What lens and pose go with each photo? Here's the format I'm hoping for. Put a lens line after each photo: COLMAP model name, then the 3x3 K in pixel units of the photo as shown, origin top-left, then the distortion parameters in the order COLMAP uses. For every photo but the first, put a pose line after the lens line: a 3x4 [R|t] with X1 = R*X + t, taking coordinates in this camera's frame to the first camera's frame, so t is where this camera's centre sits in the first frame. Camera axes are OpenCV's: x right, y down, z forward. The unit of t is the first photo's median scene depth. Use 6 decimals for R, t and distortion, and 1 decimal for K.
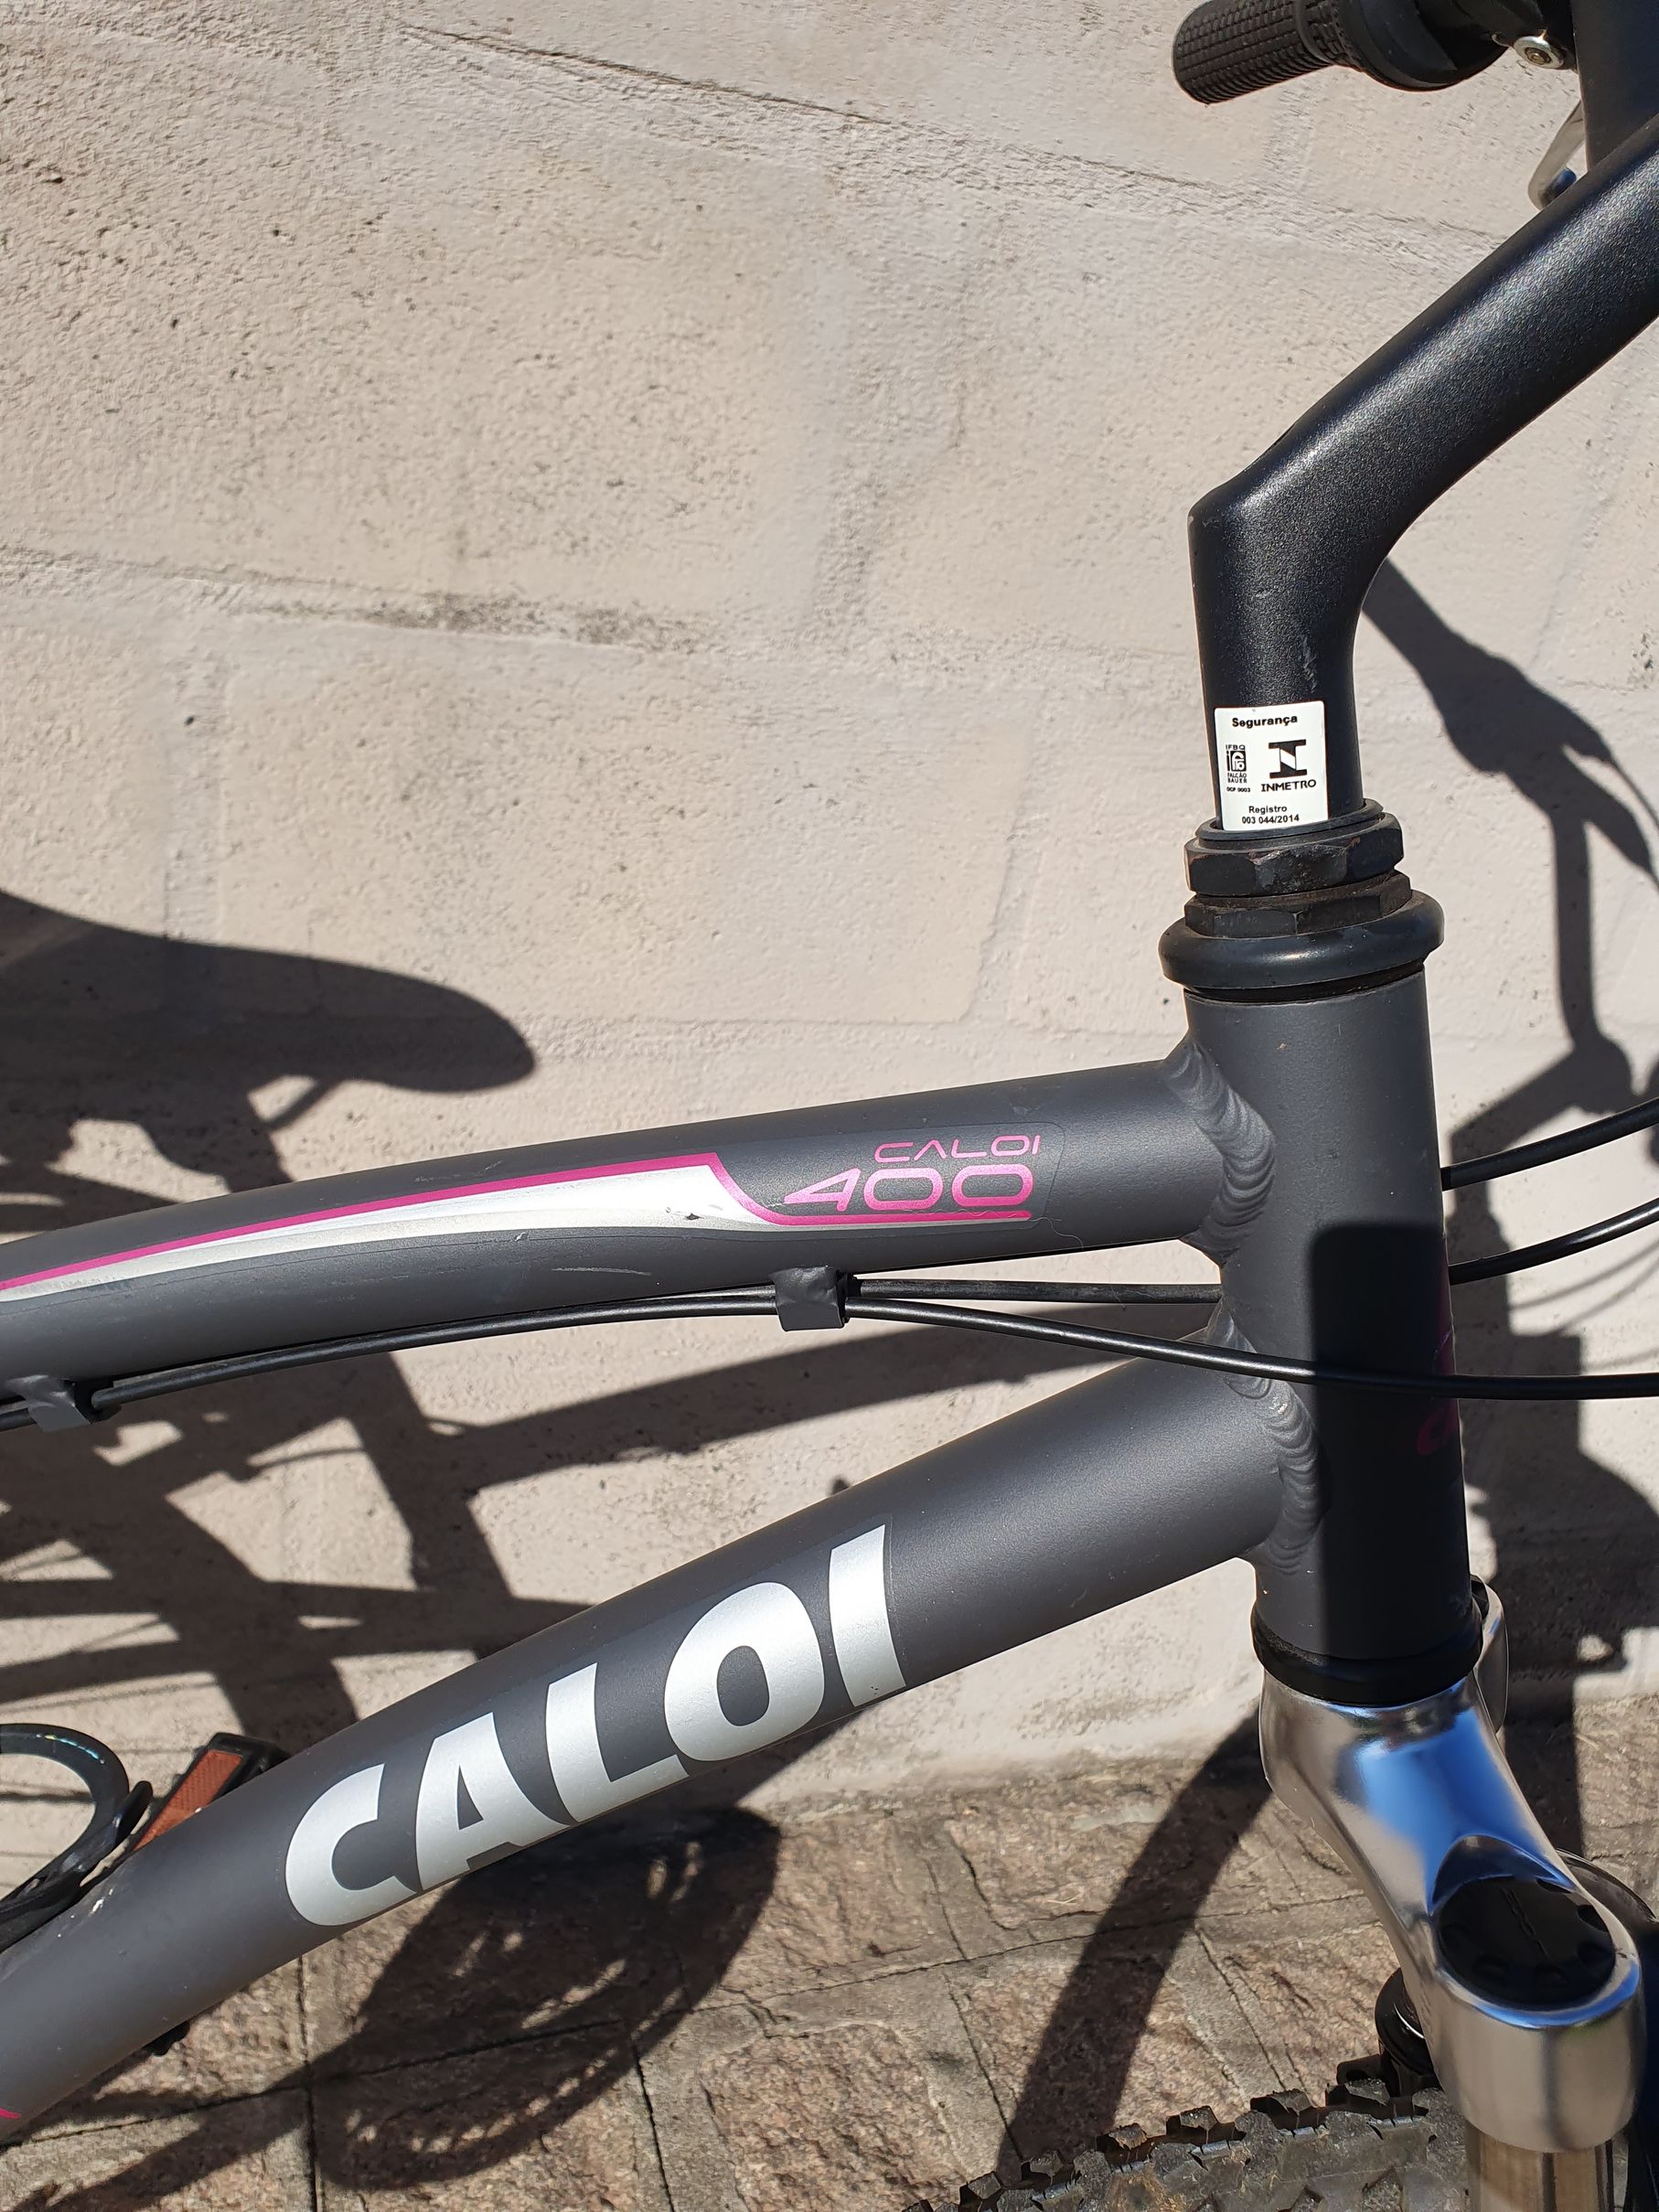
lens RADIAL K [[1801.6, 0, 836.3], [0, 1801.6, 1148.4], [0, 0, 1]] dist [-0.033760, 0.063778]
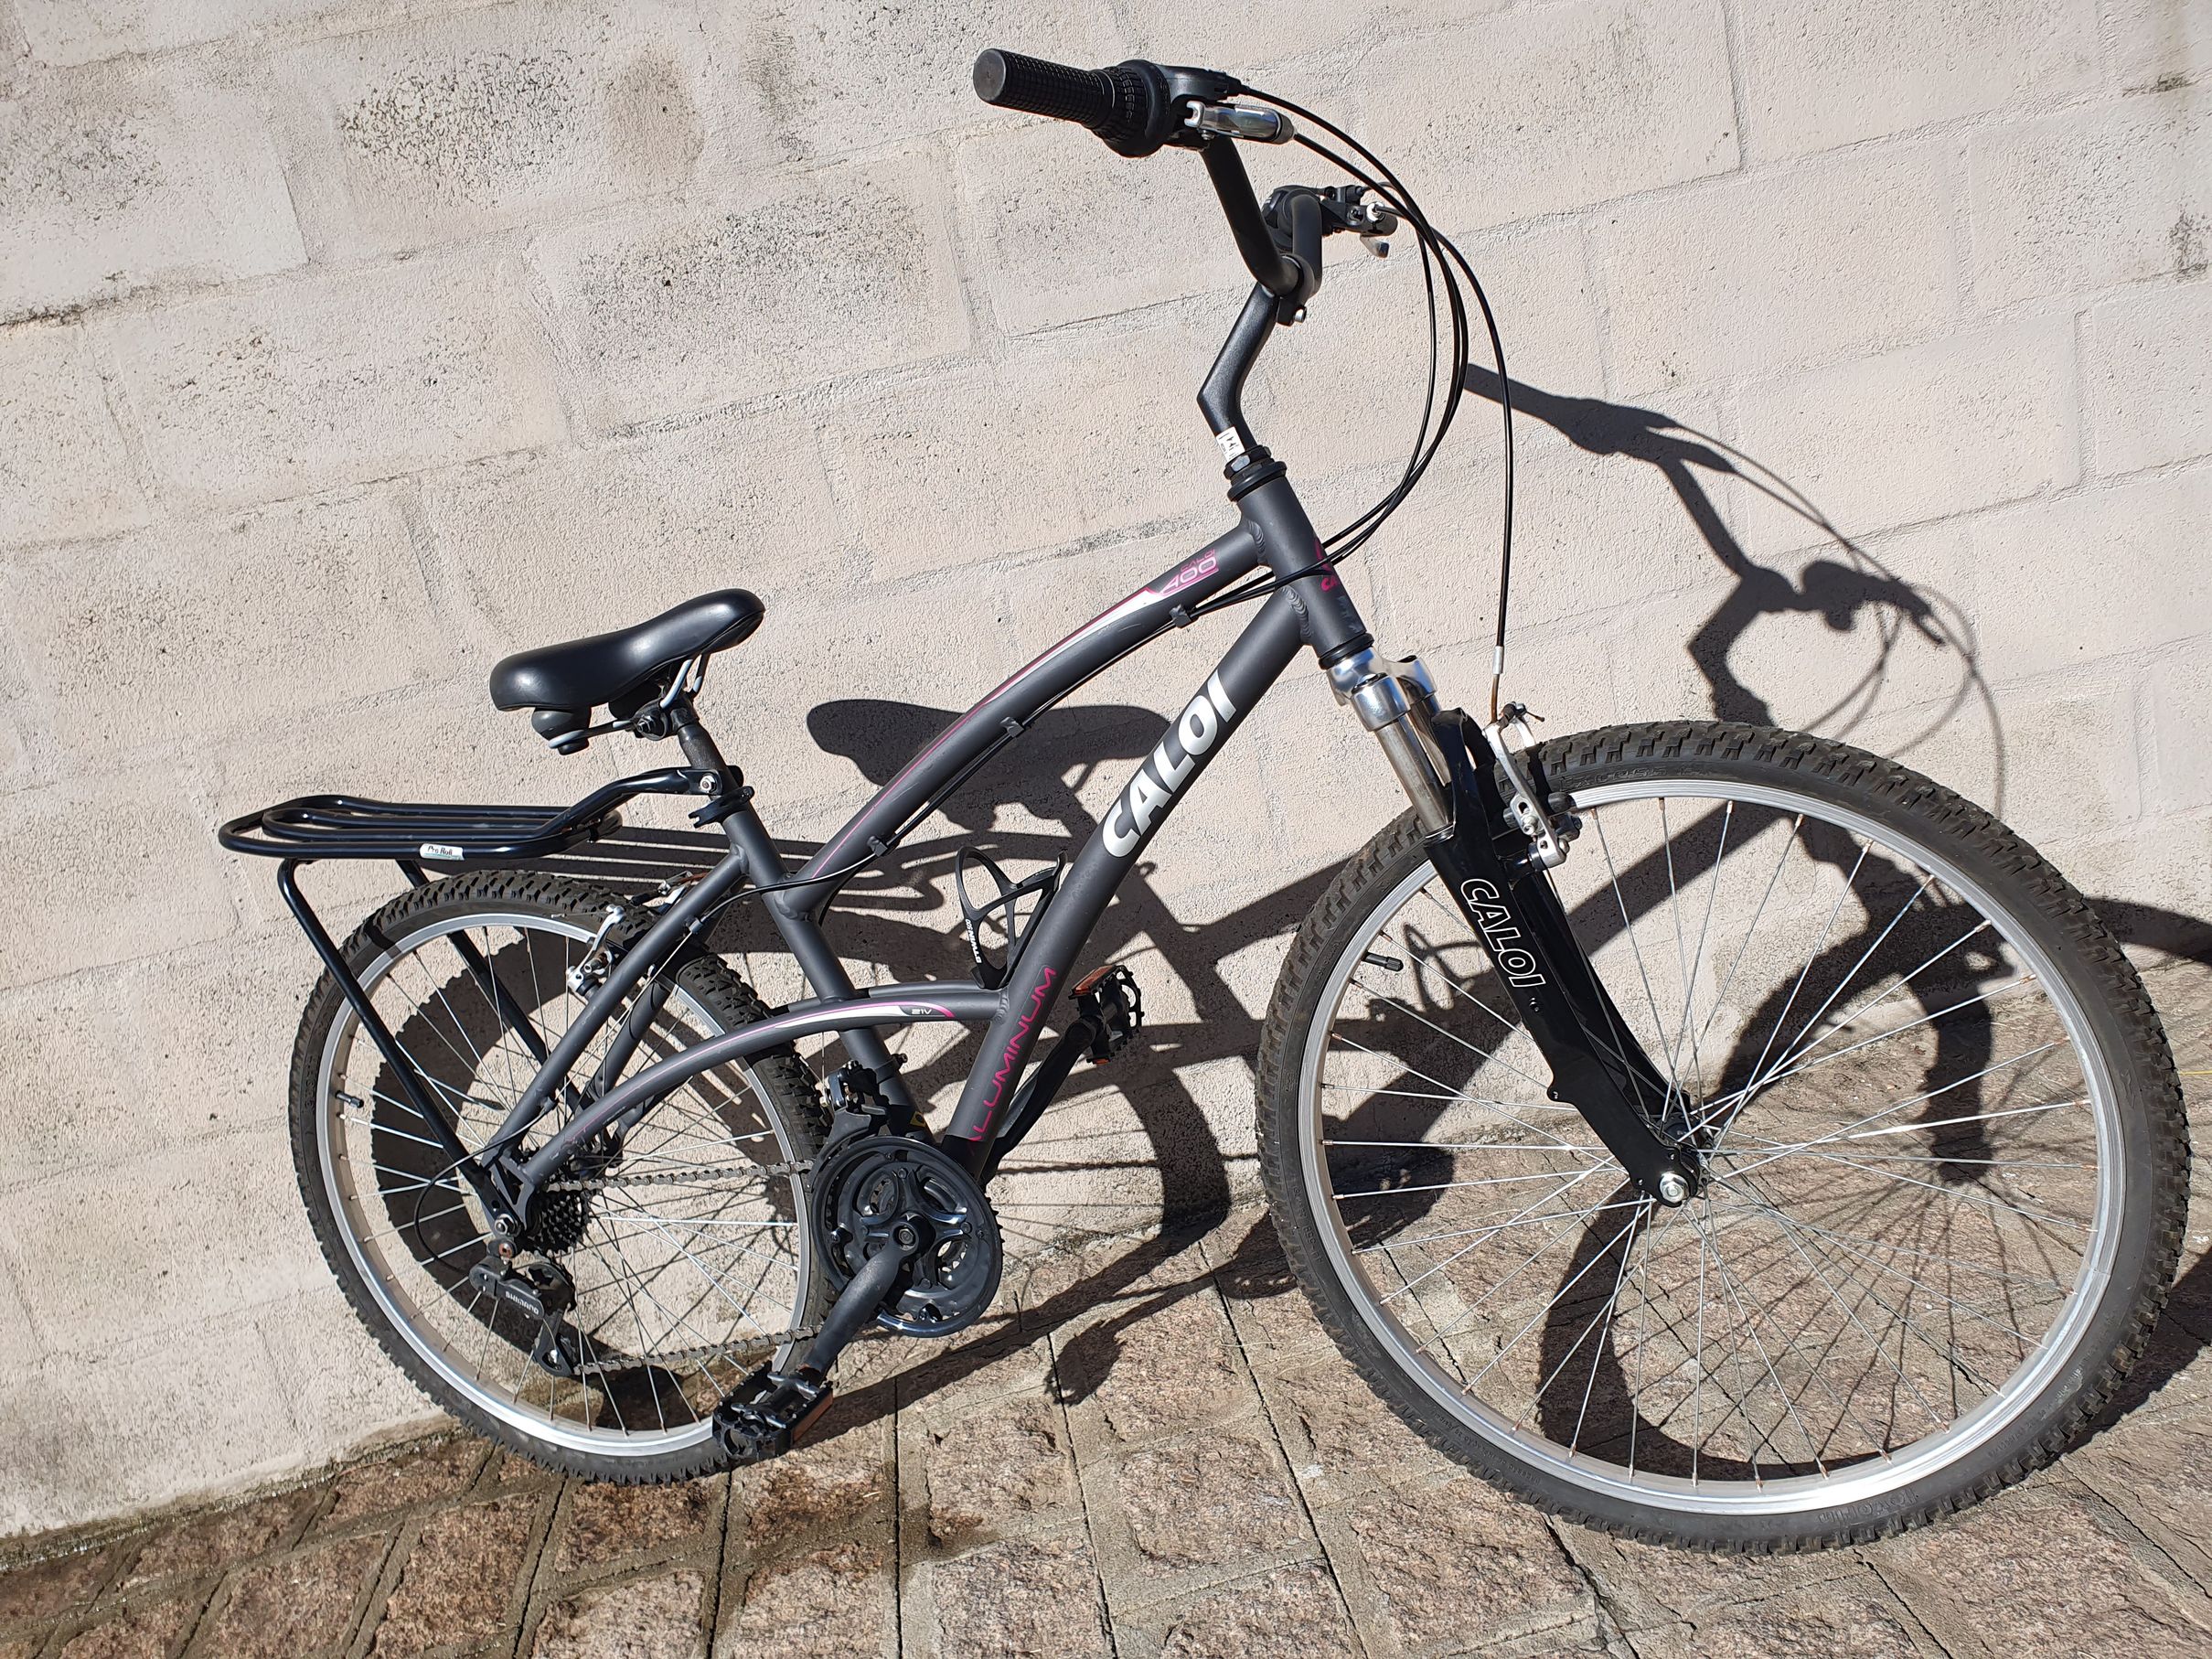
lens RADIAL K [[1658.1, 0, 1119.5], [0, 1658.1, 838.2], [0, 0, 1]] dist [0.108134, -0.182551]
pose [[0.921386, -0.291568, -0.256975, 0.214344], [0.247251, 0.949892, -0.191240, 0.388097], [0.299858, 0.112669, 0.947307, -0.795741]]
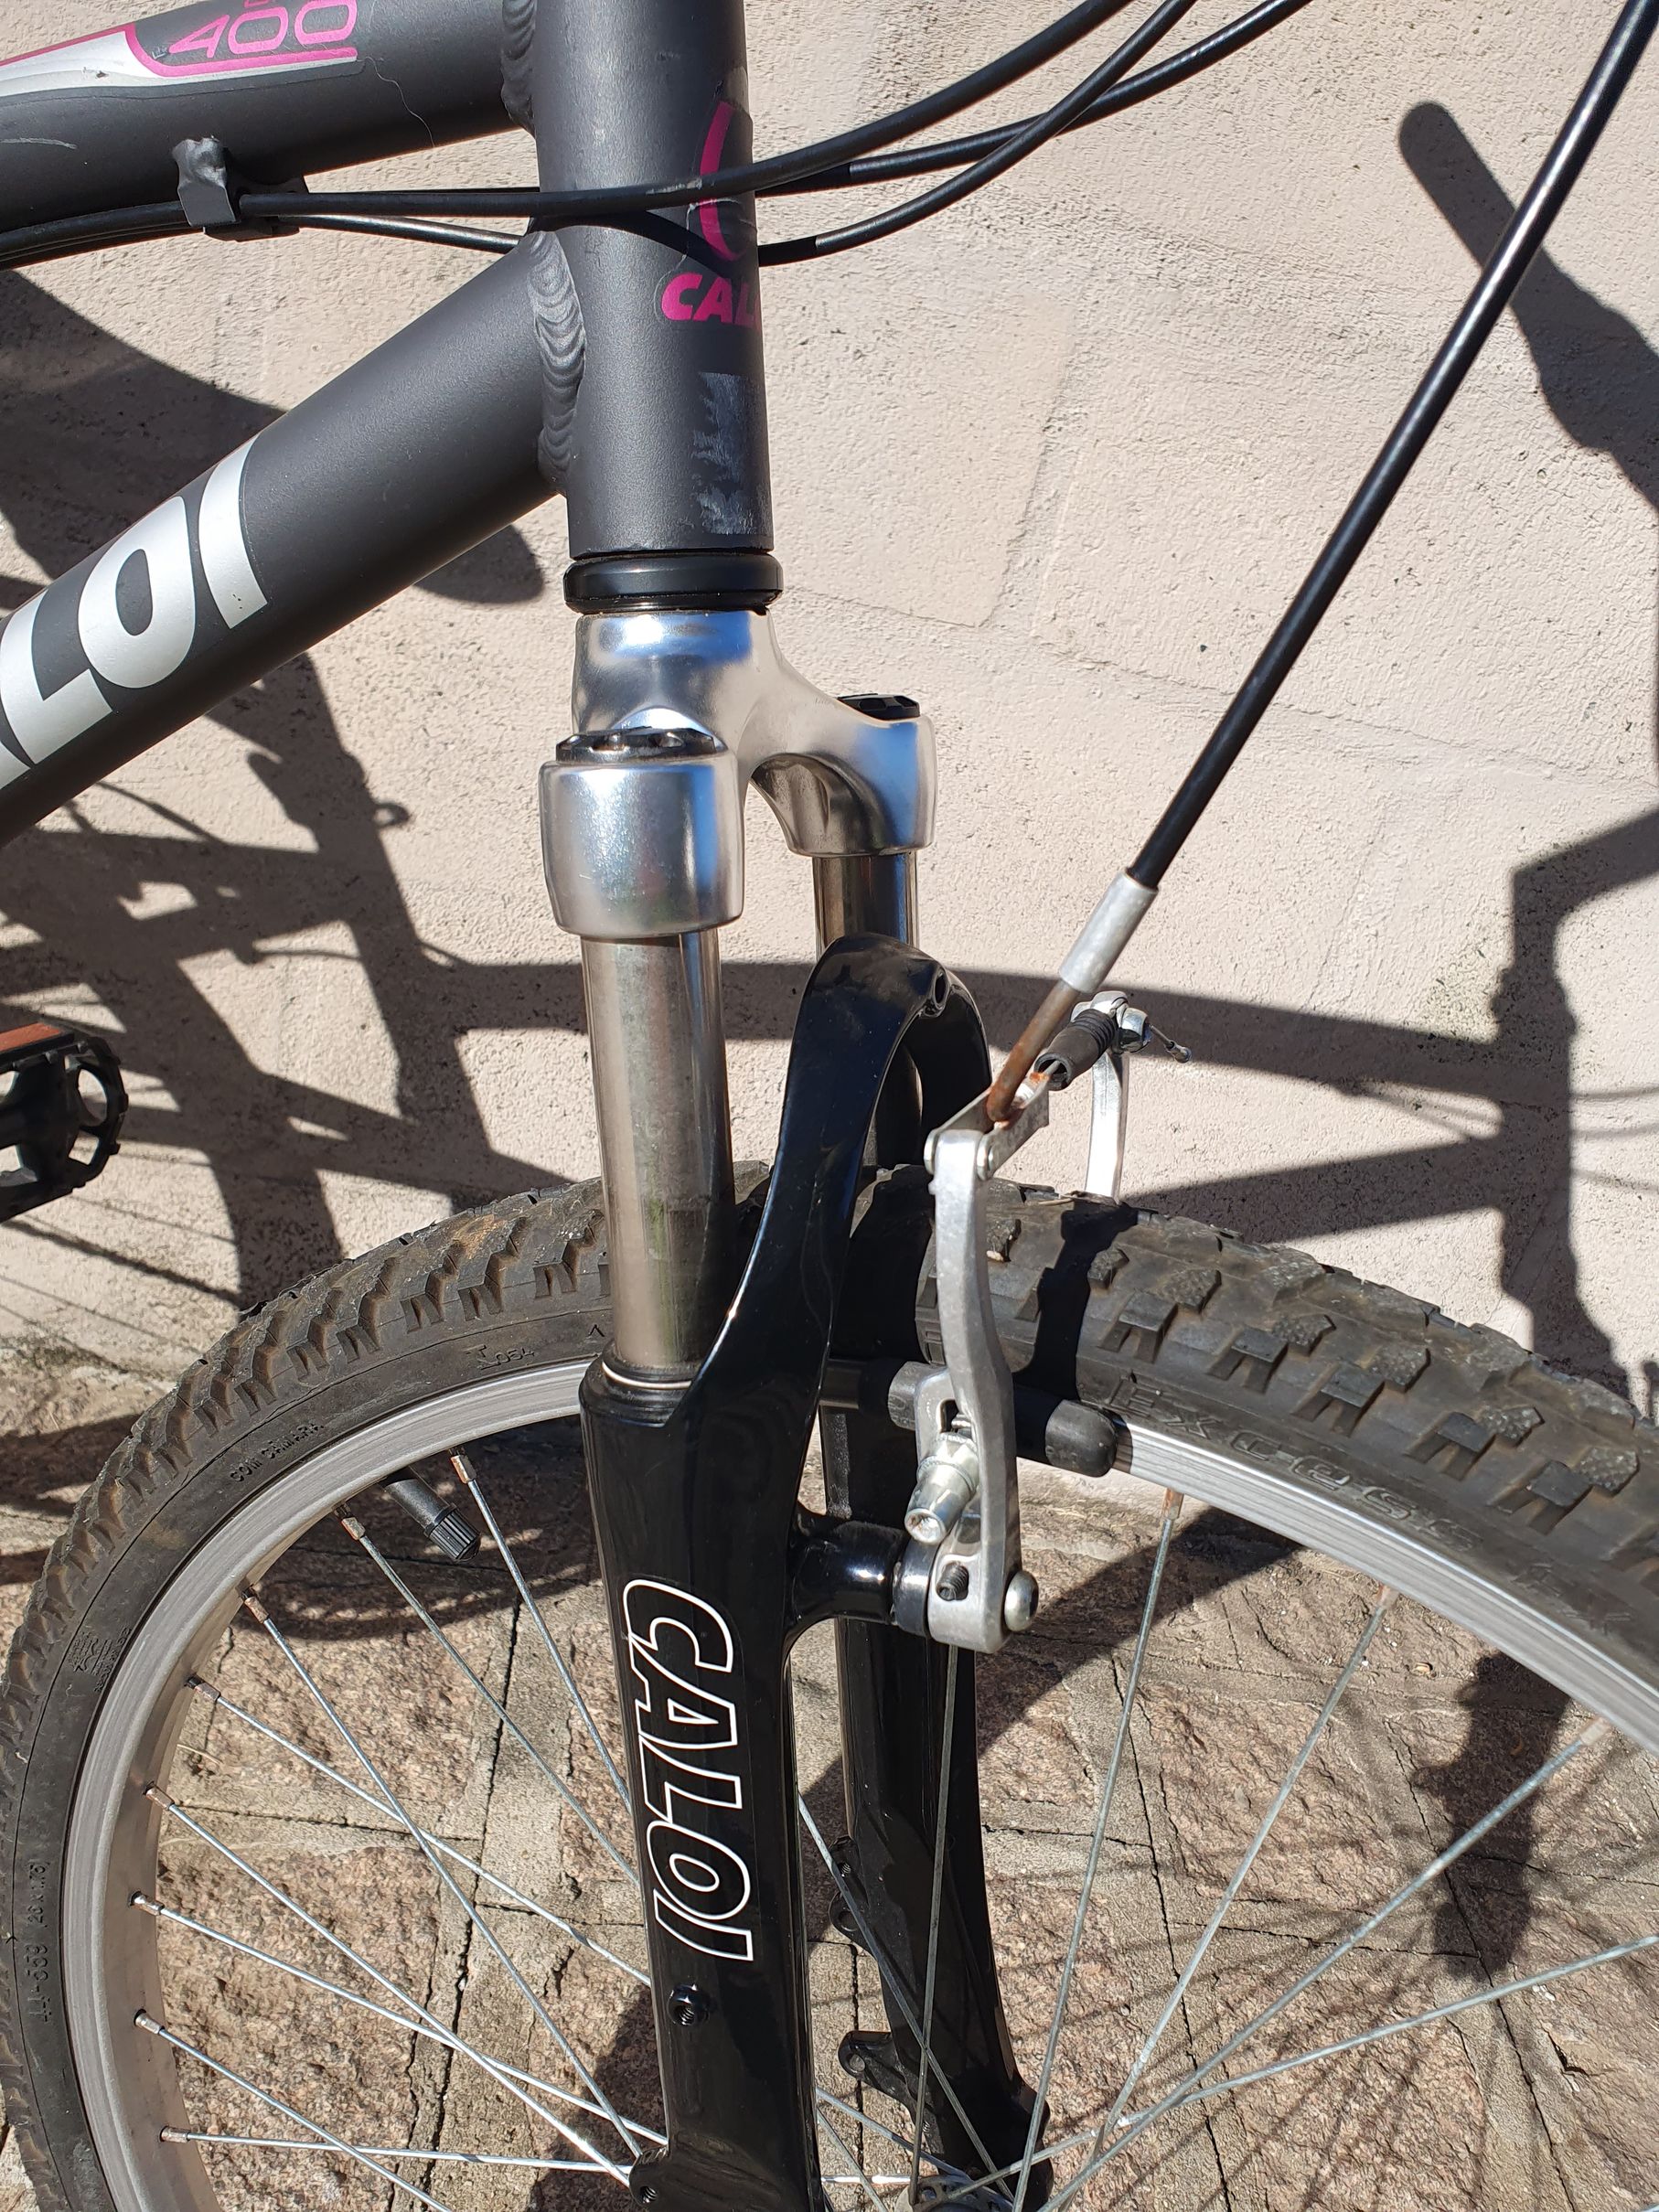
lens RADIAL K [[1779.5, 0, 821.5], [0, 1779.5, 1130.9], [0, 0, 1]] dist [0.018912, -0.064228]
pose [[0.964848, 0.183822, -0.187825, 0.210246], [-0.180903, 0.982957, 0.032715, 0.177509], [0.190637, 0.002414, 0.981658, 0.014601]]
